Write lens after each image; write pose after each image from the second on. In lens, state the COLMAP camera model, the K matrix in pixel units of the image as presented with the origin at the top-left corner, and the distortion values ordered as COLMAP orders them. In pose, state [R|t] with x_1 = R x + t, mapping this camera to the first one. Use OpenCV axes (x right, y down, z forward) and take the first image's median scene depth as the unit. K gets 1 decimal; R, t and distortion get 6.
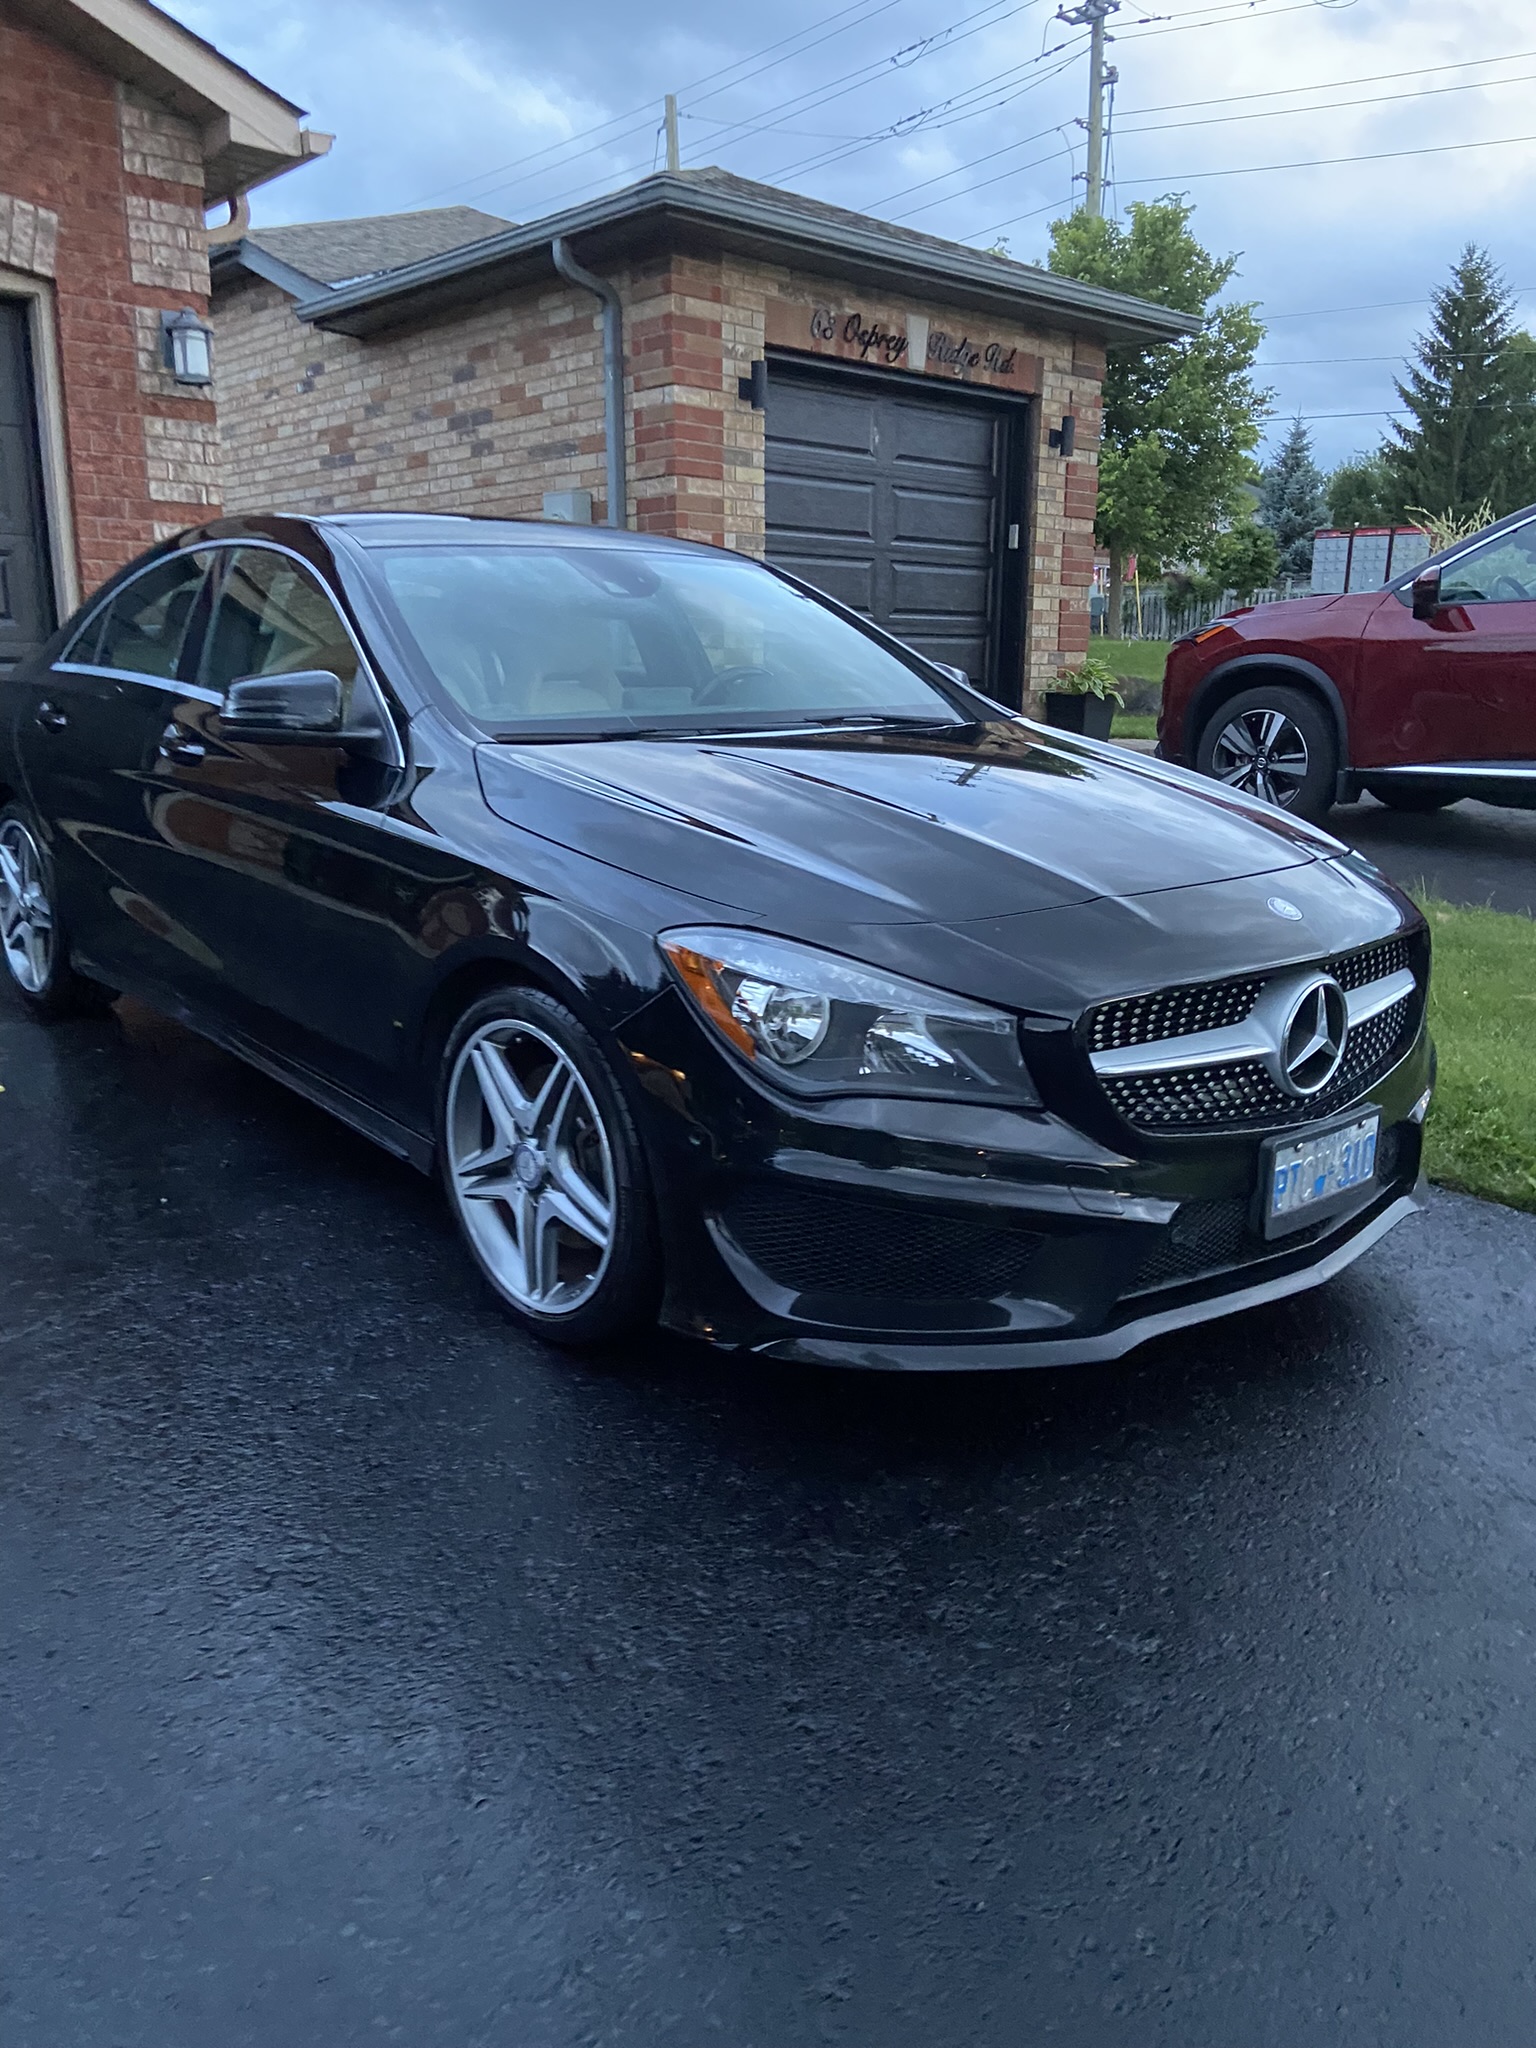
lens RADIAL K [[1520.3, 0, 772.5], [0, 1520.3, 1030.4], [0, 0, 1]] dist [0.135382, -0.166502]
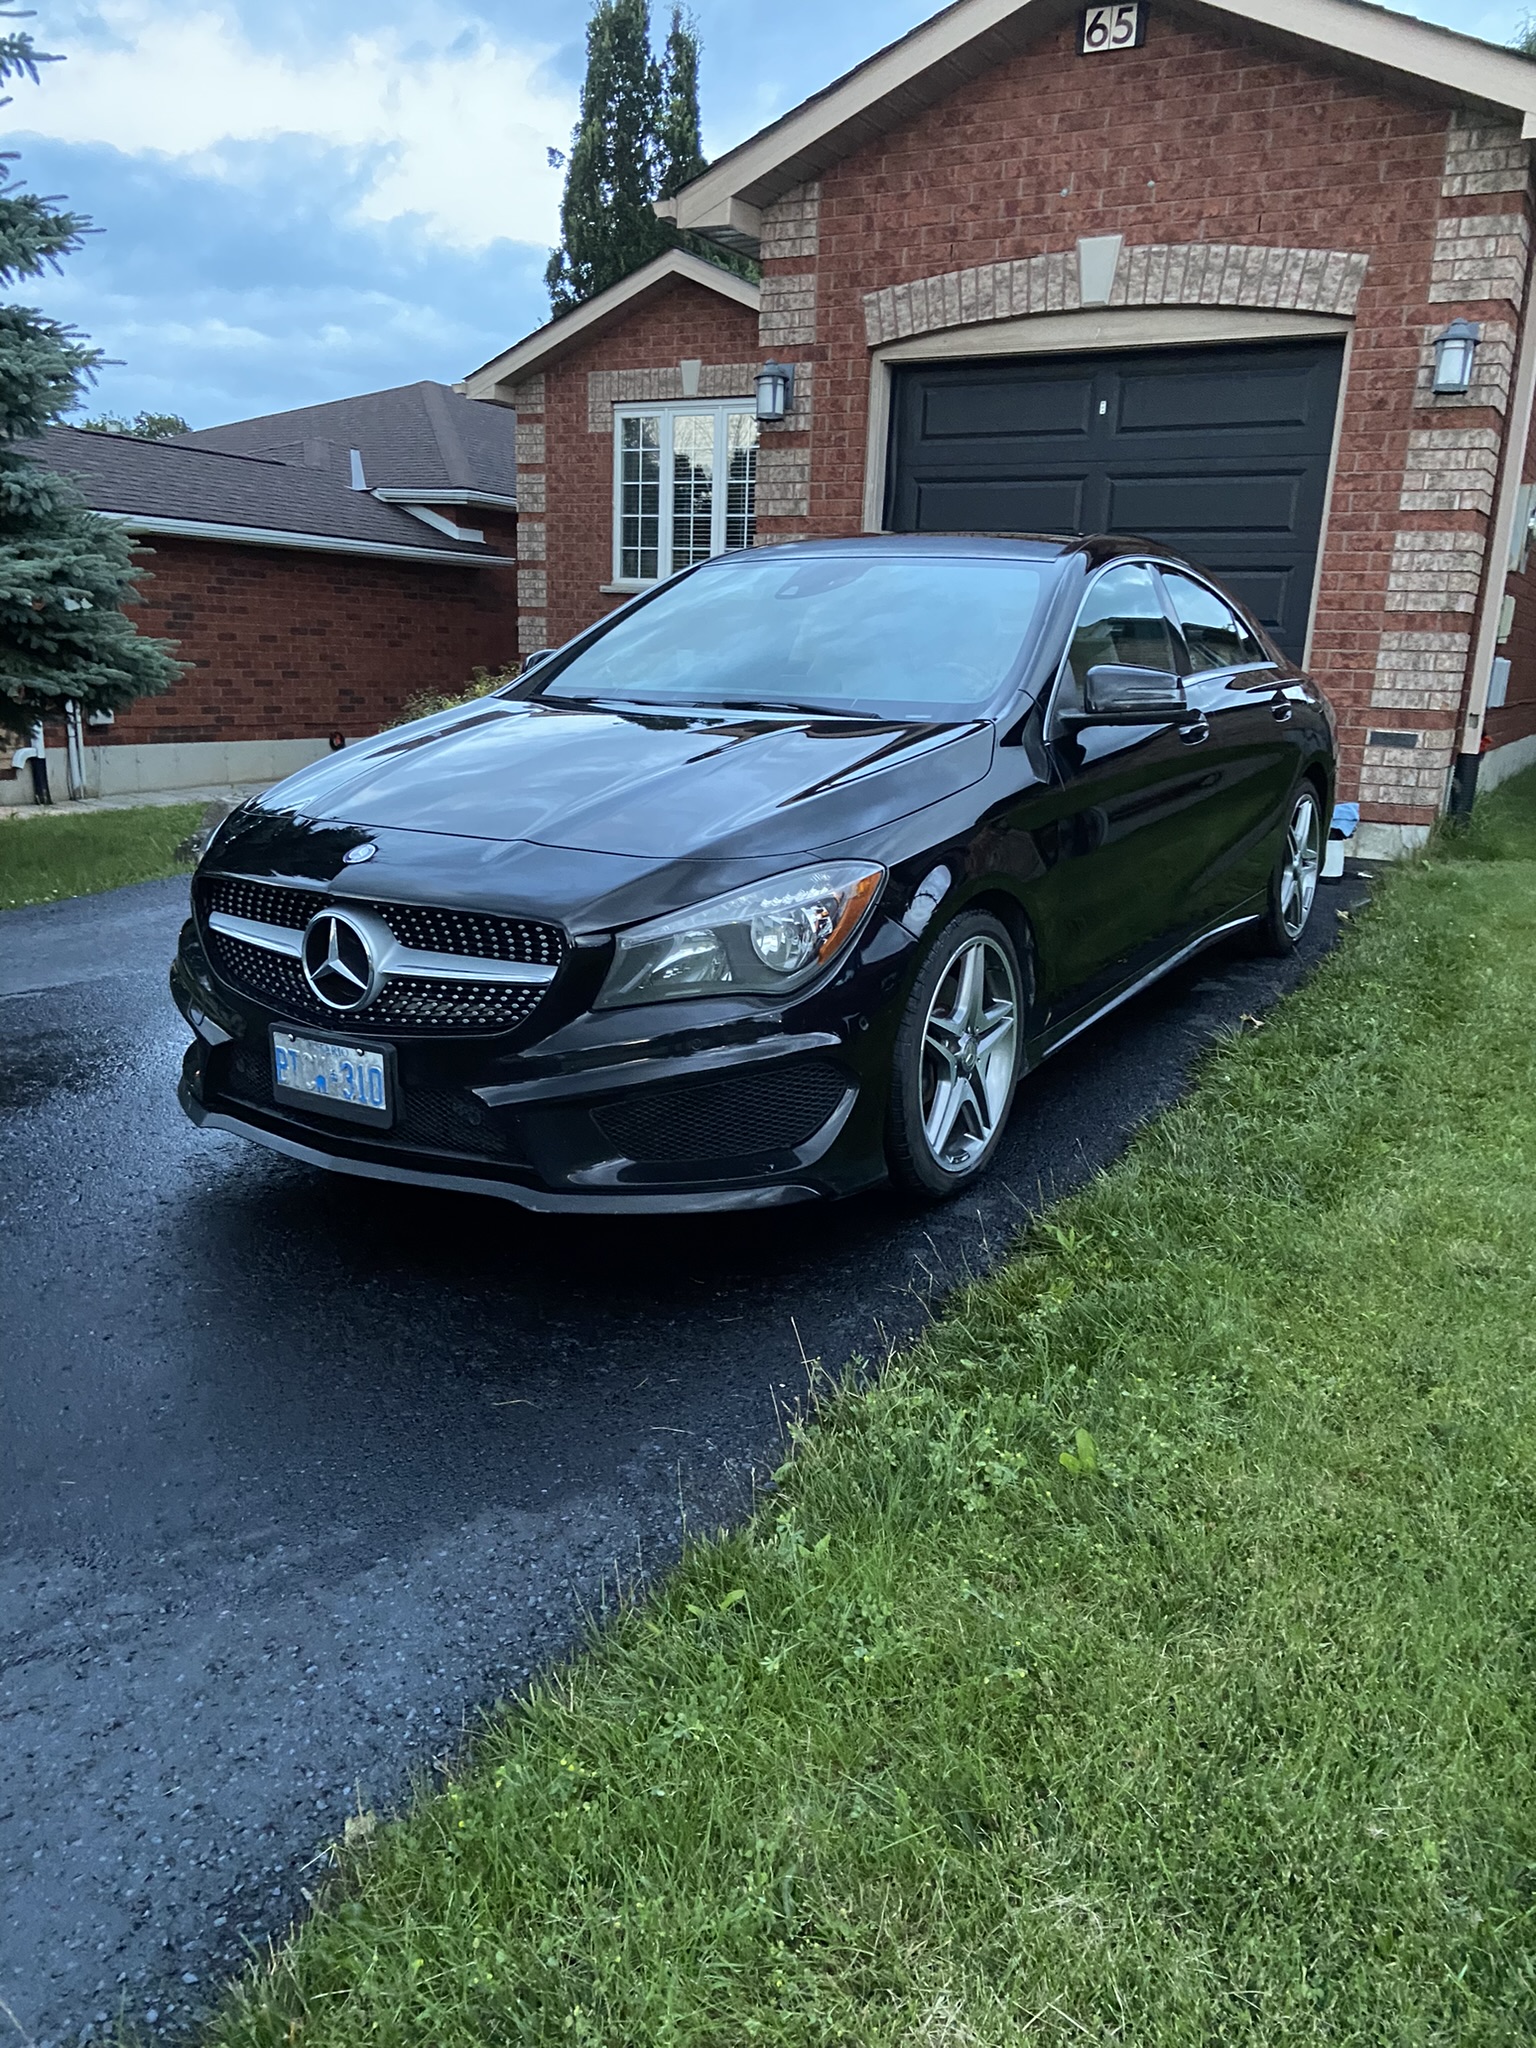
lens RADIAL K [[1559.2, 0, 777.6], [0, 1559.2, 1029.6], [0, 0, 1]] dist [0.138402, -0.183370]
pose [[0.299501, 0.238357, -0.923843, 0.551361], [-0.251592, 0.953750, 0.164510, -0.080344], [0.920326, 0.183161, 0.345617, 0.311547]]
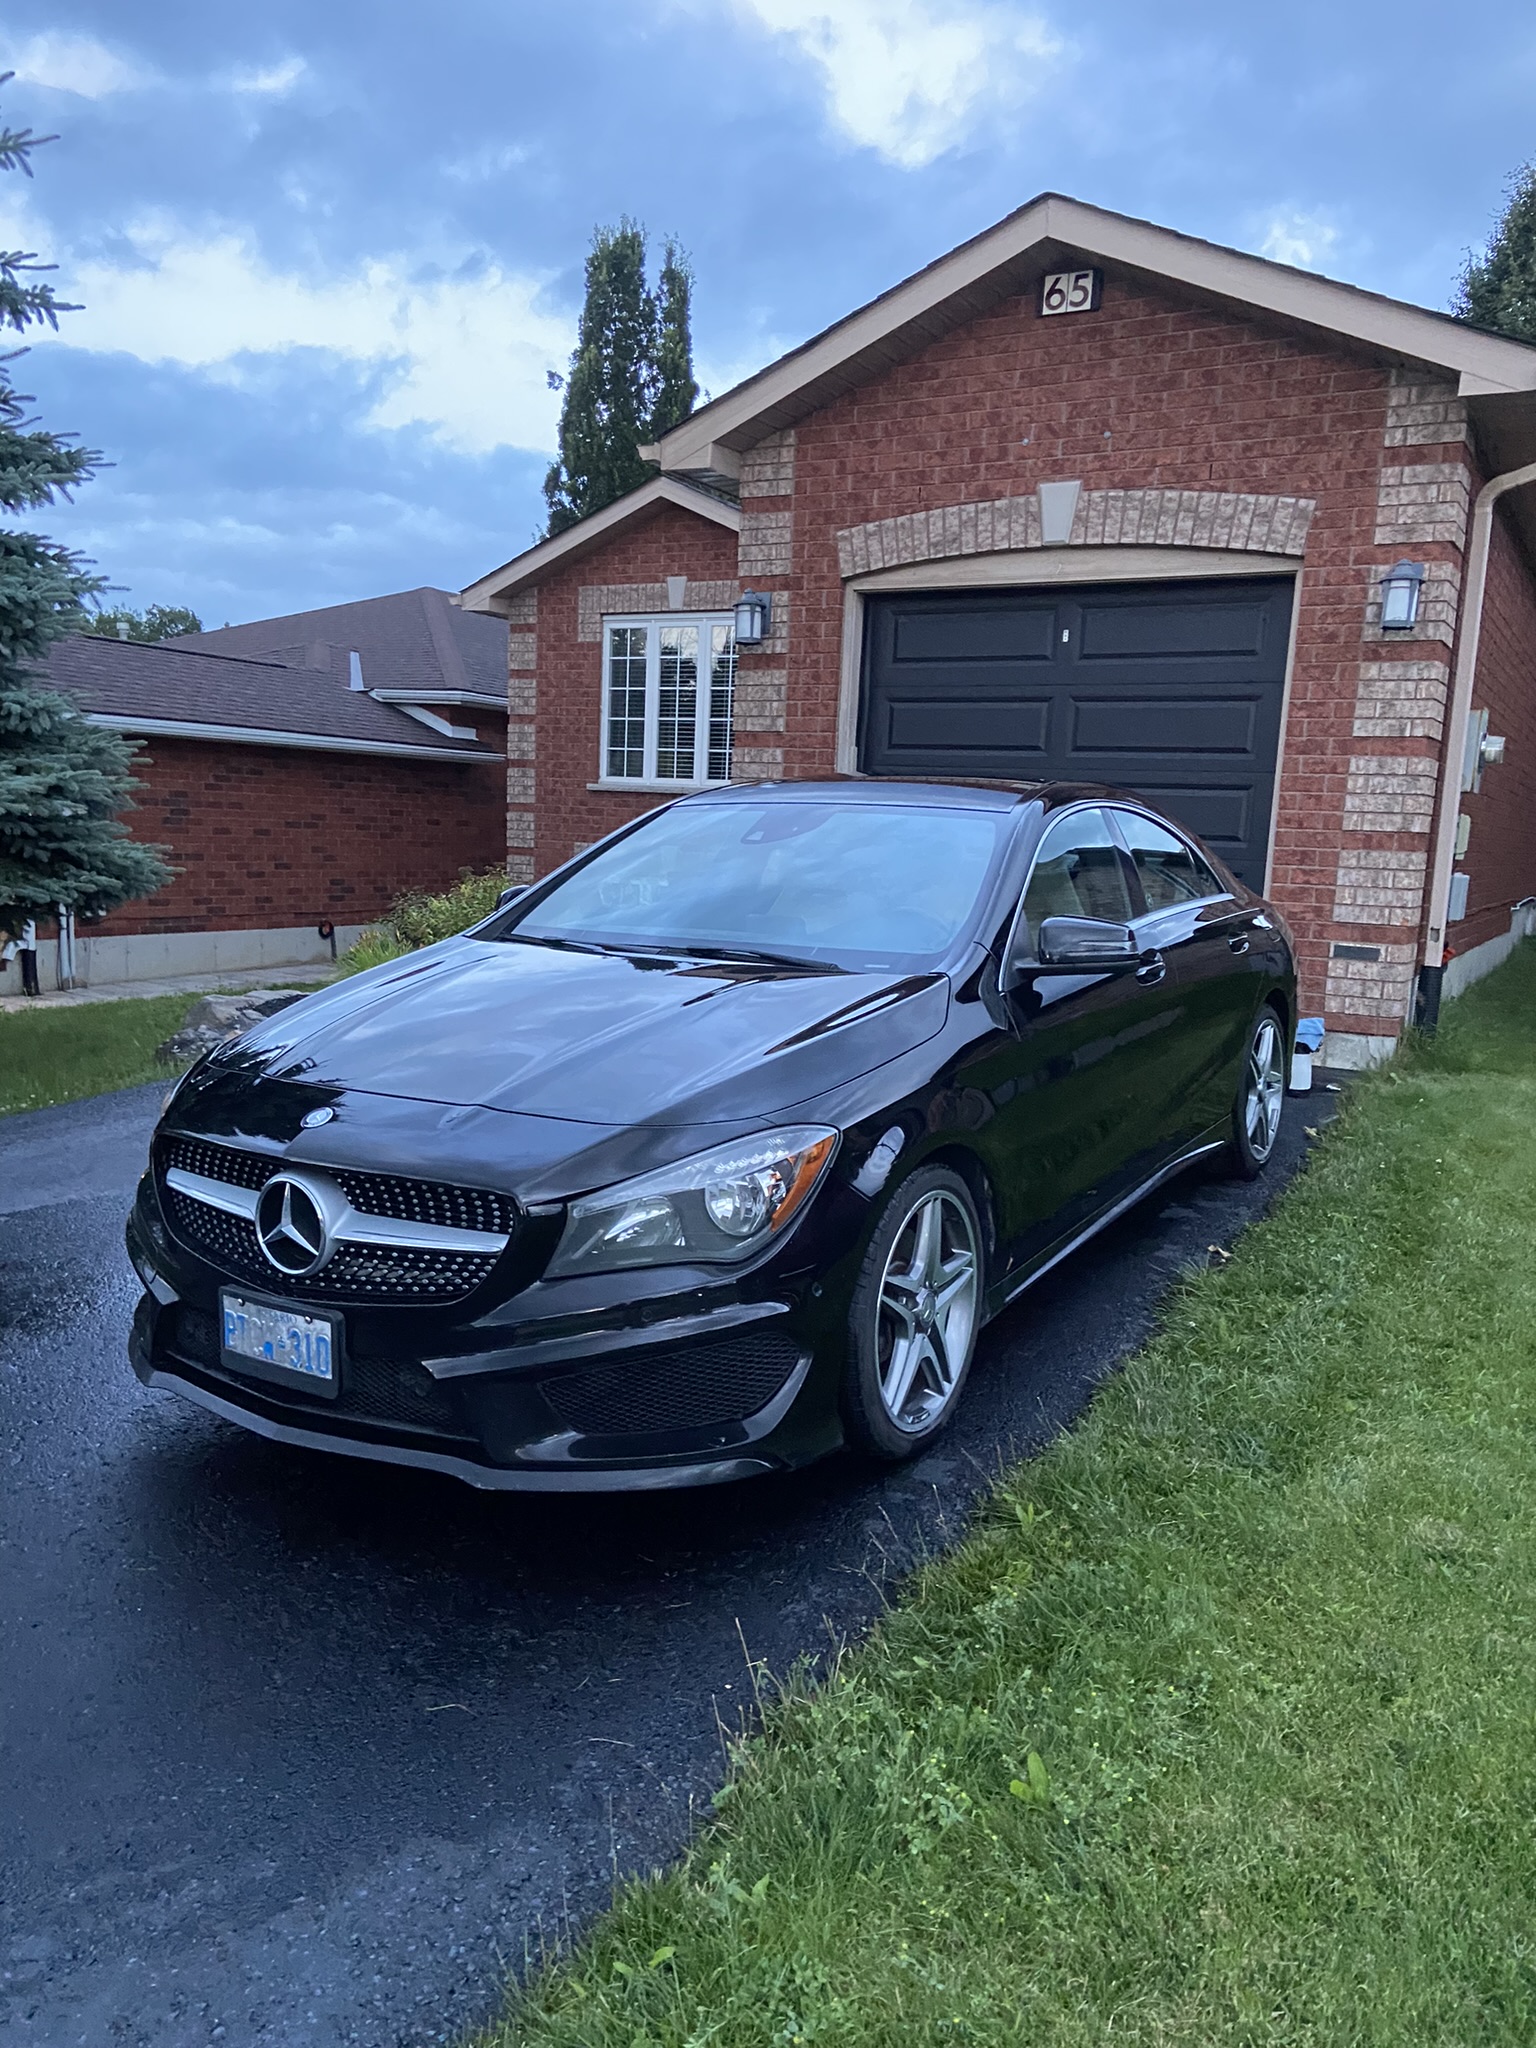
lens RADIAL K [[1558.3, 0, 766.5], [0, 1558.3, 1029.0], [0, 0, 1]] dist [0.140052, -0.183023]
pose [[0.300305, 0.138266, -0.943769, 0.551542], [-0.255253, 0.965001, 0.060156, -0.107458], [0.919056, 0.222834, 0.325087, 0.313581]]
